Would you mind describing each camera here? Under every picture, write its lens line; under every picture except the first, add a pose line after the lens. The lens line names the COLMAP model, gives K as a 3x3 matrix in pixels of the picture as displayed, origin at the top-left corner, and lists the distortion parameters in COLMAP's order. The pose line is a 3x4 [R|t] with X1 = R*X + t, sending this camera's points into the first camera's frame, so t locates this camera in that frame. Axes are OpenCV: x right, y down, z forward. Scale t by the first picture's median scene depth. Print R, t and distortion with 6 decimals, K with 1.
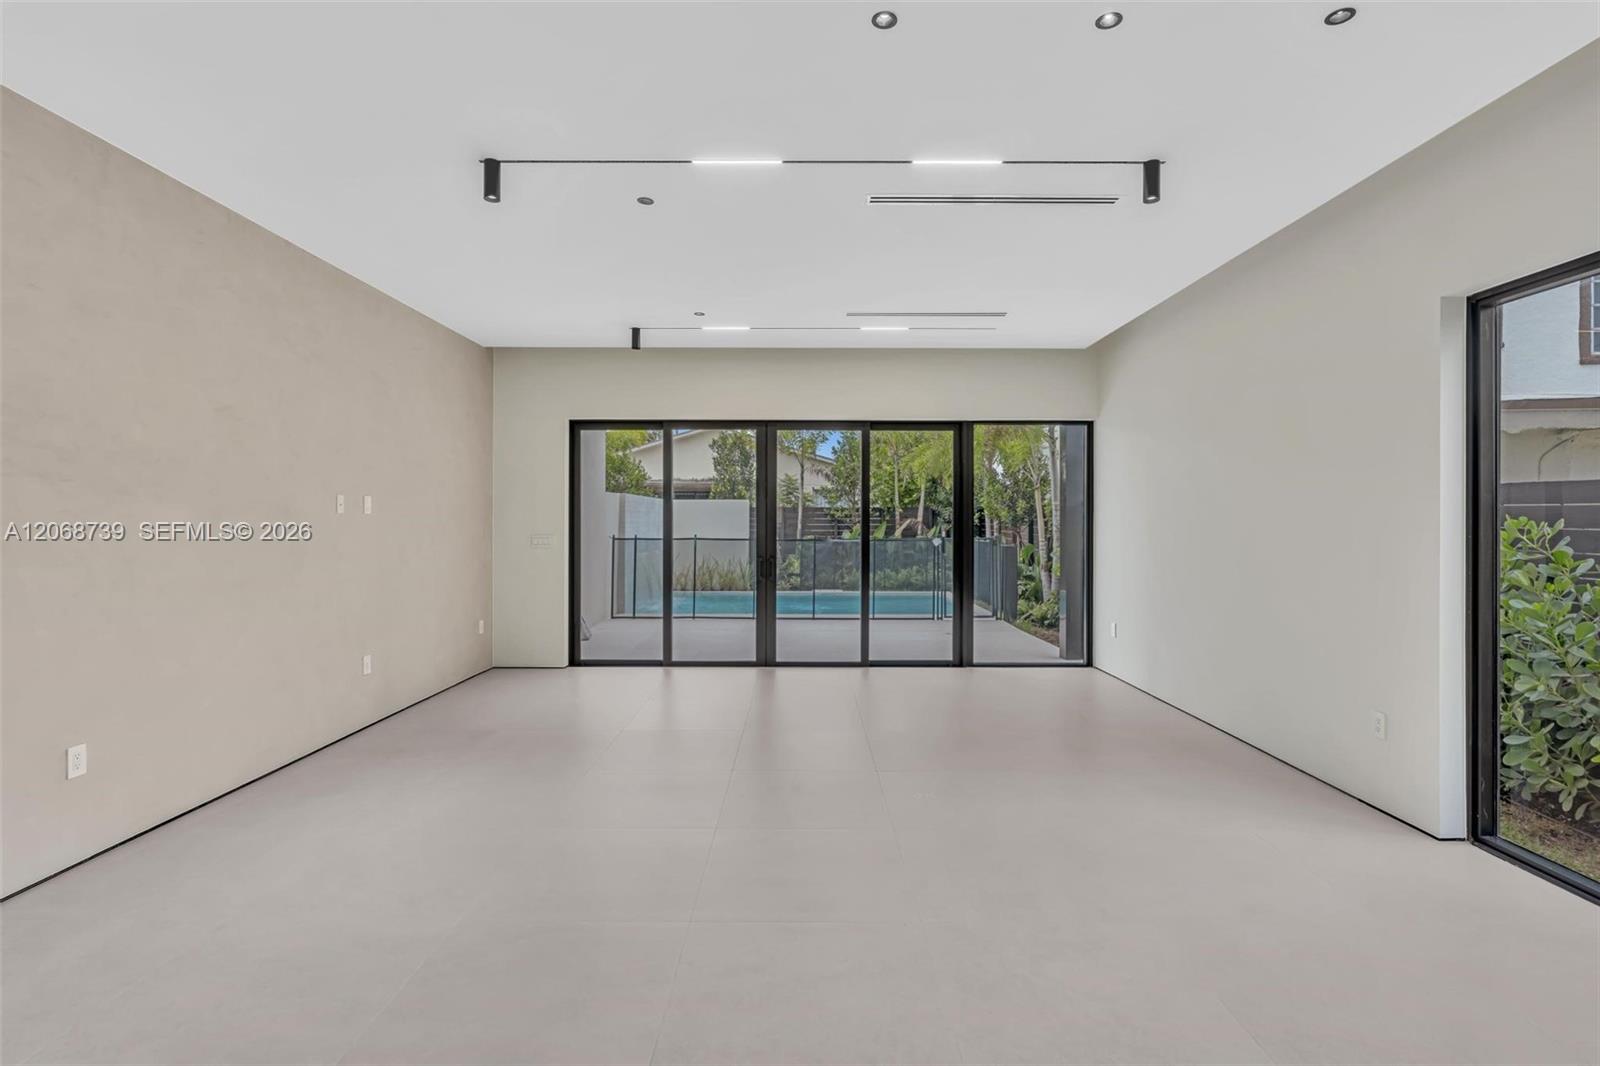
lens RADIAL K [[731.8, 0, 800.0], [0, 731.8, 533.0], [0, 0, 1]] dist [0.001866, 0.000431]
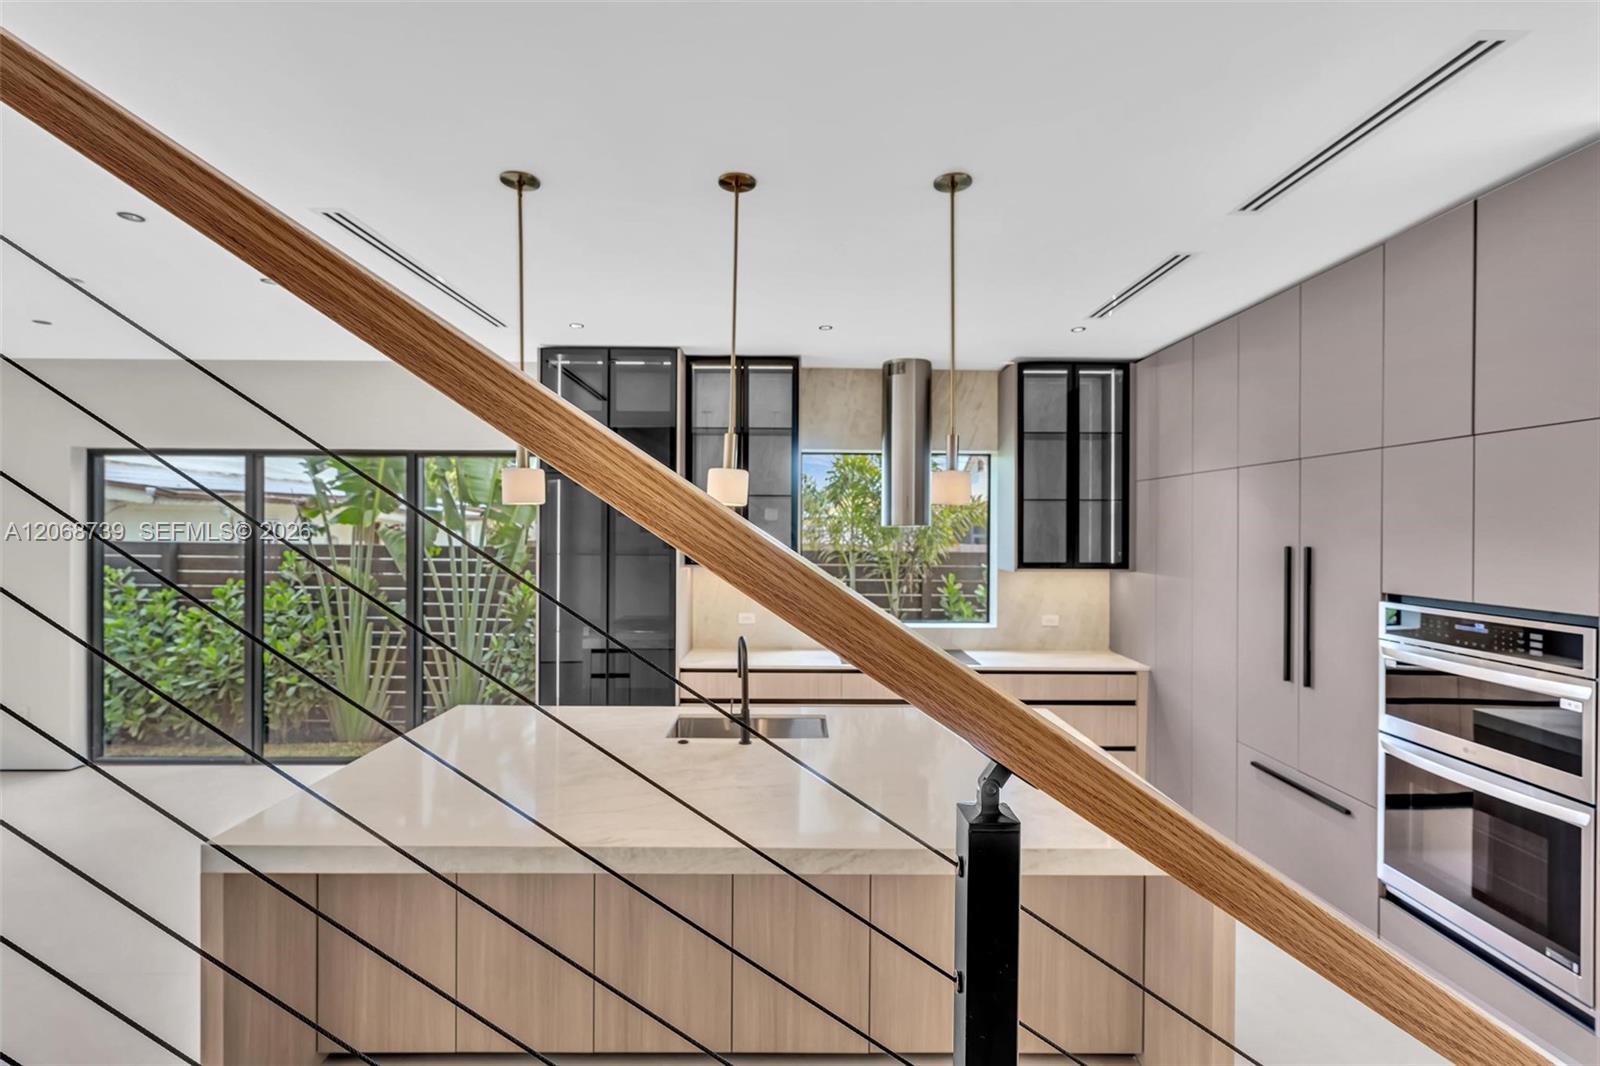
lens RADIAL K [[731.8, 0, 800.0], [0, 731.8, 533.0], [0, 0, 1]] dist [0.001866, 0.000431]
pose [[-0.011153, -0.004391, 0.999928, -0.365065], [-0.000015, 0.999990, 0.004391, -0.057347], [-0.999938, 0.000034, -0.011153, -0.287595]]
